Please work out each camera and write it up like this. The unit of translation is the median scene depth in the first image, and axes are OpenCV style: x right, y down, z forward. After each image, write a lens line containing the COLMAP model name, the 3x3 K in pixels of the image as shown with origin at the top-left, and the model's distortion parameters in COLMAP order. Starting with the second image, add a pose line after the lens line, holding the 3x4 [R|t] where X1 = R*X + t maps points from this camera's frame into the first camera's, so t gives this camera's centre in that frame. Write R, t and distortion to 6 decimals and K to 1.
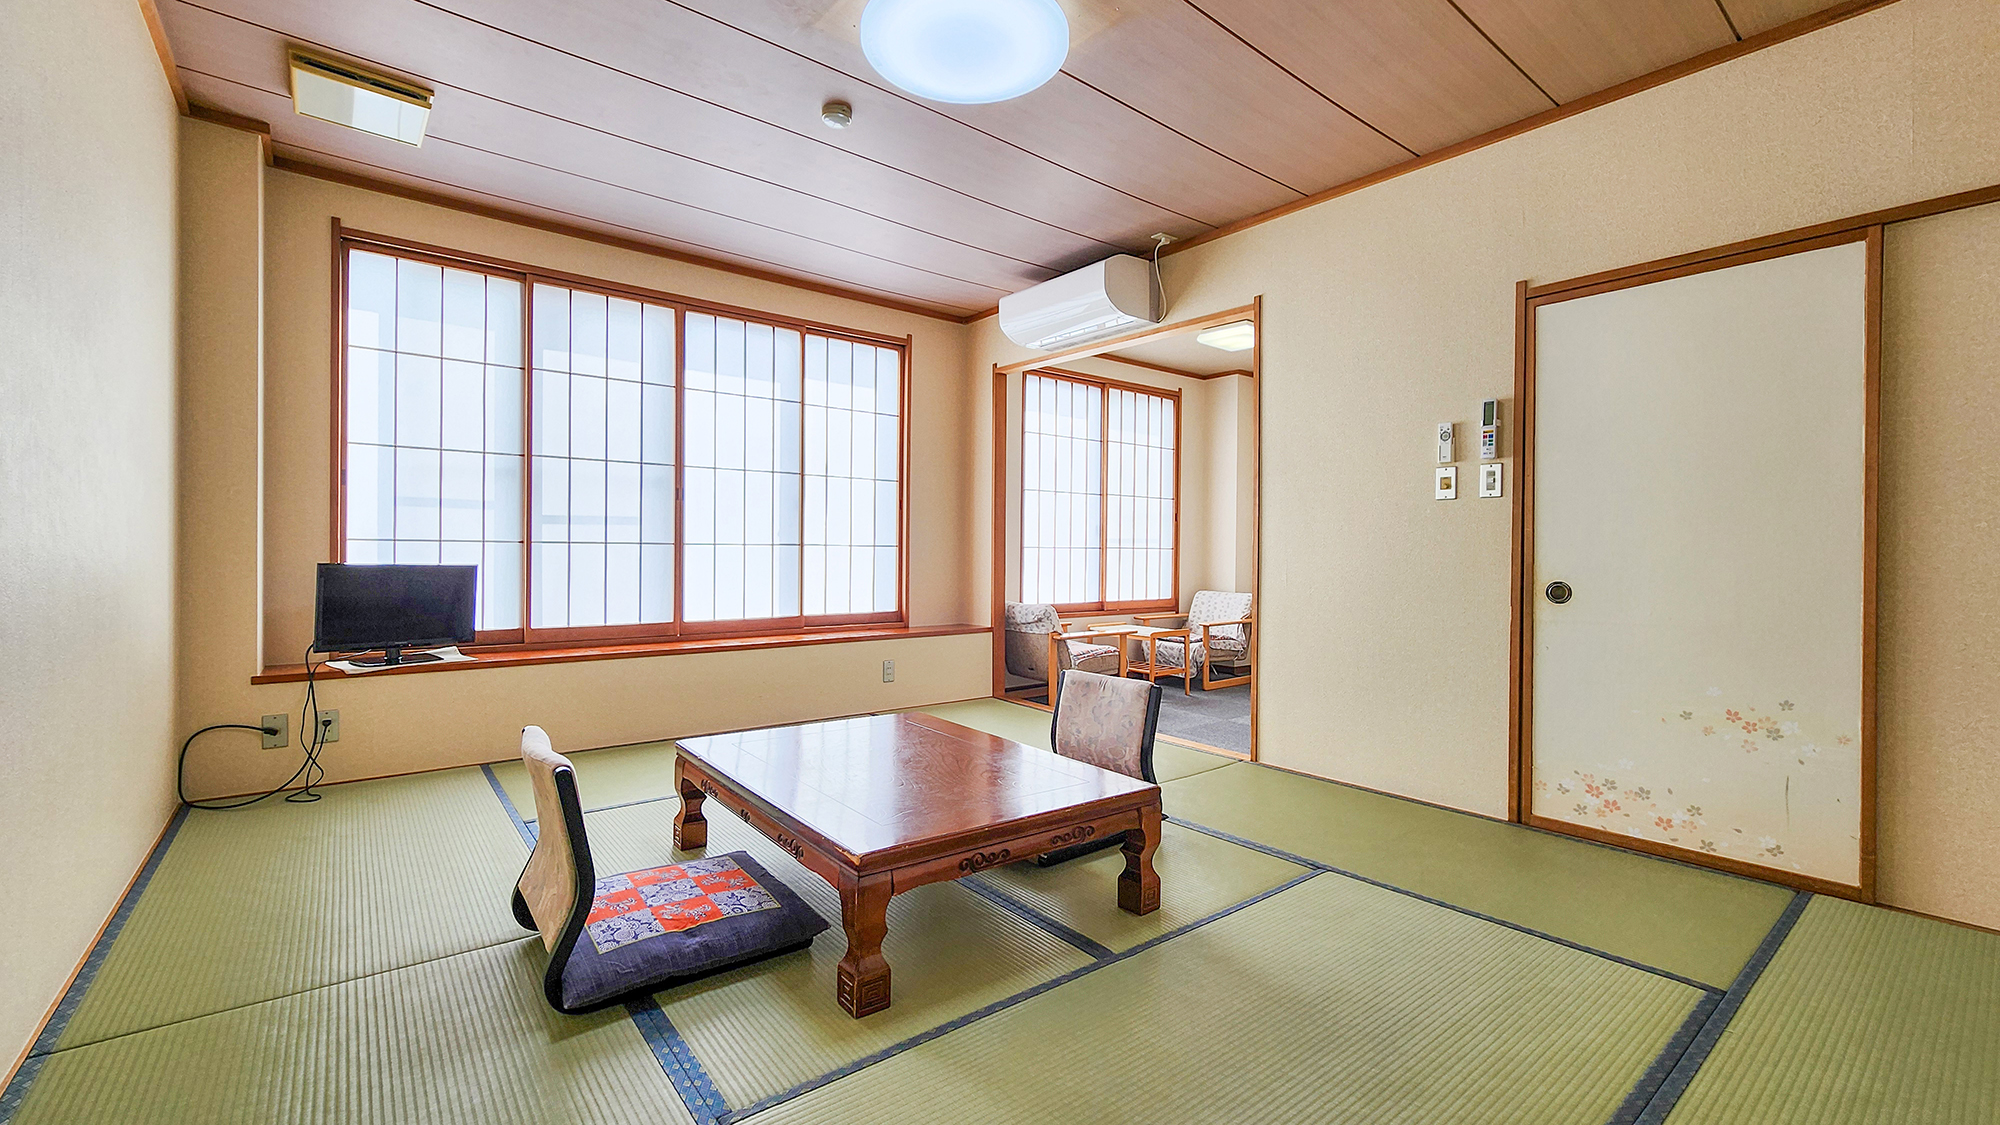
lens RADIAL K [[820.4, 0, 994.2], [0, 820.4, 555.5], [0, 0, 1]] dist [-0.000265, 0.000027]
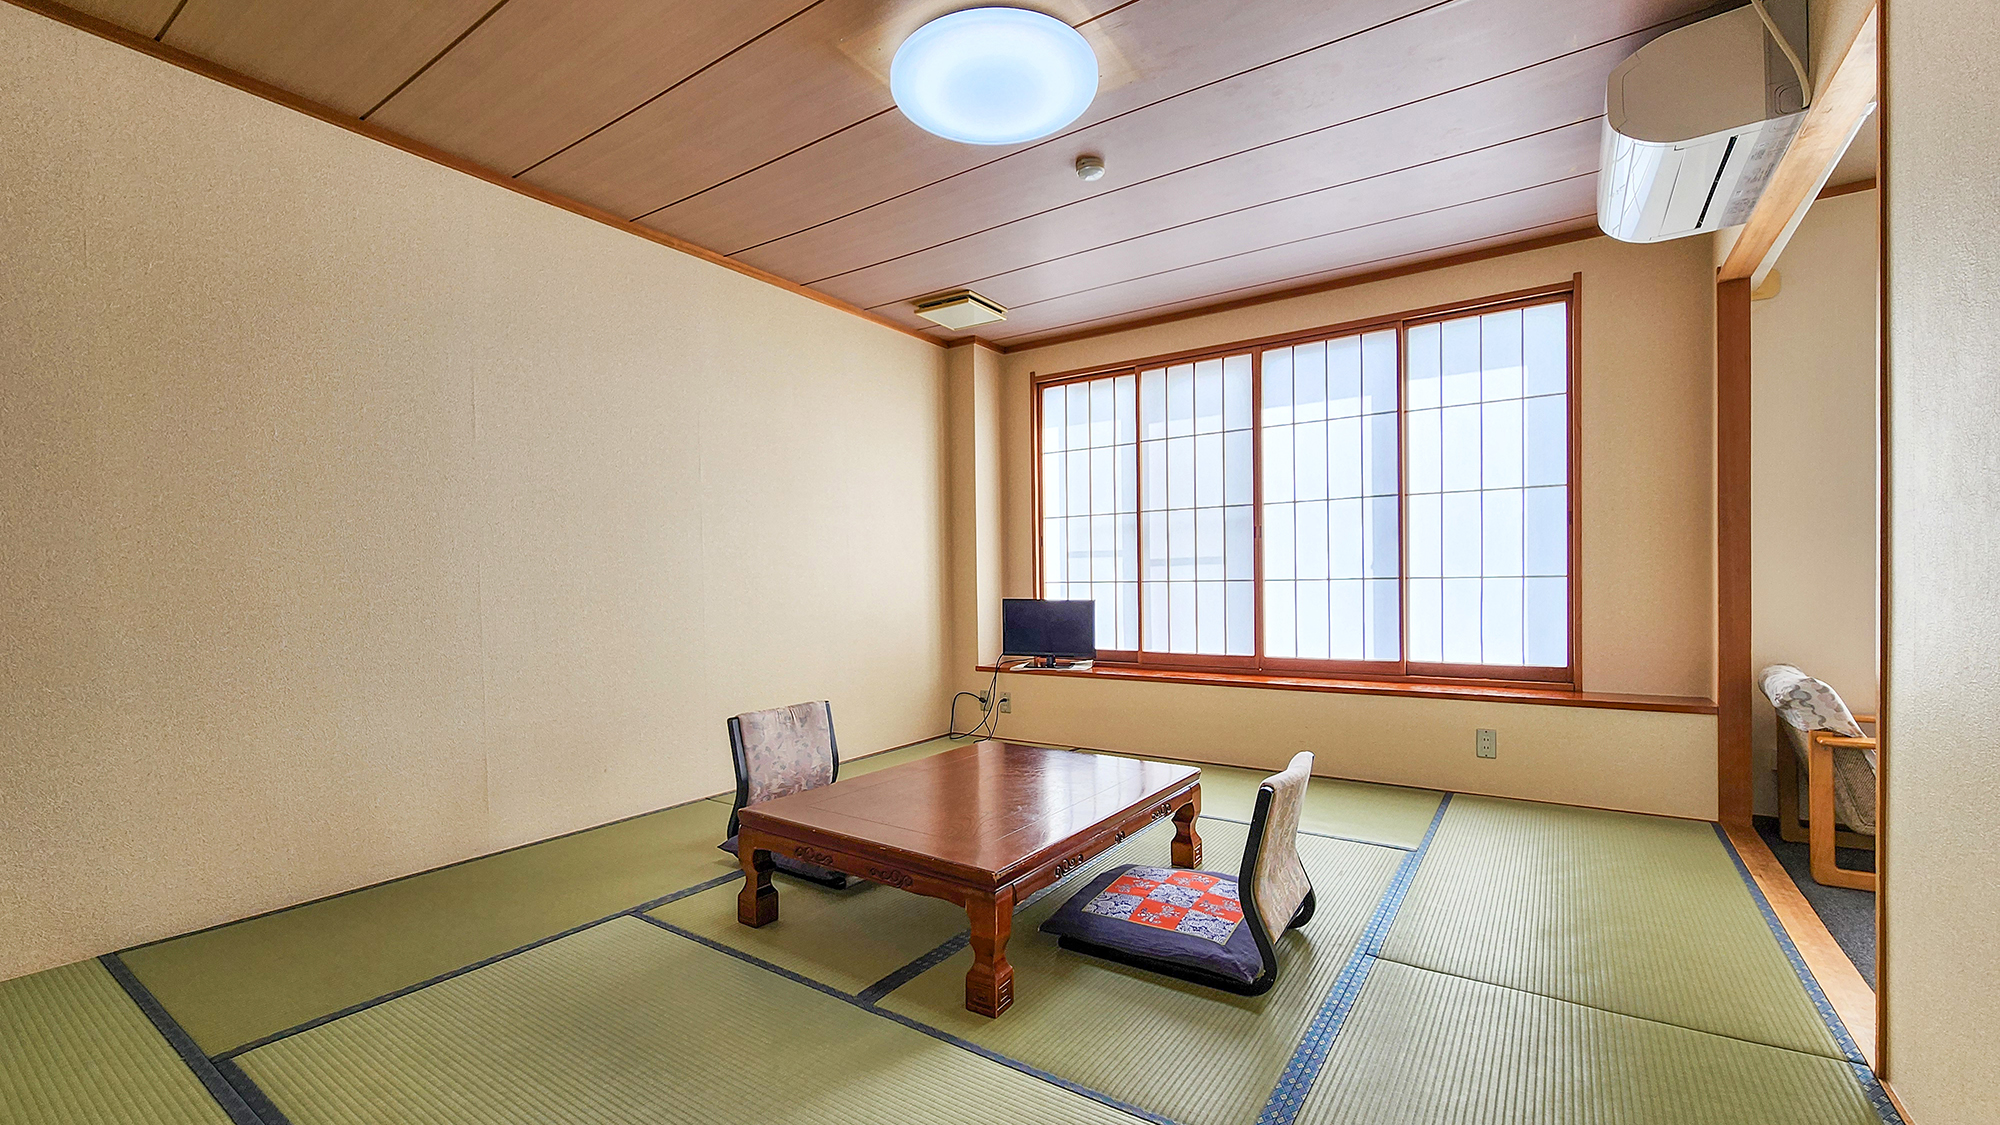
lens RADIAL K [[821.9, 0, 997.8], [0, 821.9, 587.4], [0, 0, 1]] dist [0.000004, -0.000009]
pose [[0.294054, -0.012353, -0.955709, 0.504776], [0.005953, 0.999921, -0.011093, 0.004253], [0.955770, -0.002427, 0.294104, 0.387989]]
